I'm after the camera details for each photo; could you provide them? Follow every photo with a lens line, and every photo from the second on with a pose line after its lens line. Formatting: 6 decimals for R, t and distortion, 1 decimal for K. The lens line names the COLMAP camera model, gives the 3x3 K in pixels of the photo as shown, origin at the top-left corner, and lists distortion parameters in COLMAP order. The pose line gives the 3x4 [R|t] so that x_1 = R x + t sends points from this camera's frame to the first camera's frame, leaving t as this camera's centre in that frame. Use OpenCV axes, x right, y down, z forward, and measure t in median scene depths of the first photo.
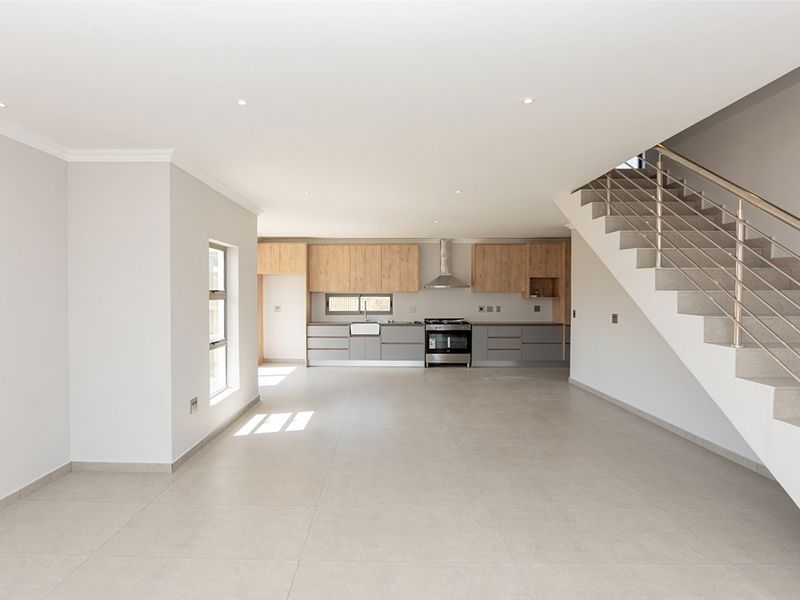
lens RADIAL K [[419.0, 0, 400.0], [0, 419.0, 300.0], [0, 0, 1]] dist [0.003217, 0.000851]
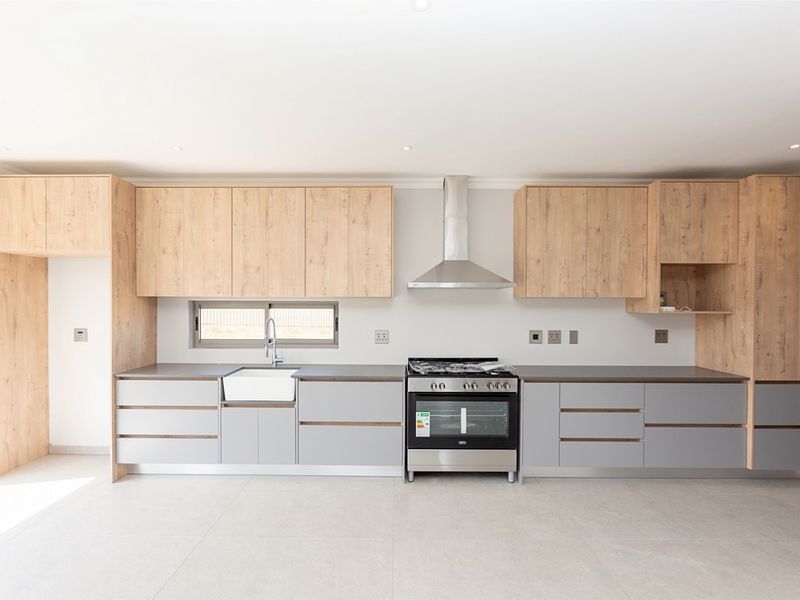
lens RADIAL K [[419.0, 0, 400.0], [0, 419.0, 300.0], [0, 0, 1]] dist [0.003217, 0.000851]
pose [[0.999827, 0.003669, -0.018236, 0.060168], [-0.004049, 0.999775, -0.020814, -0.008282], [0.018156, 0.020884, 0.999617, 0.576733]]
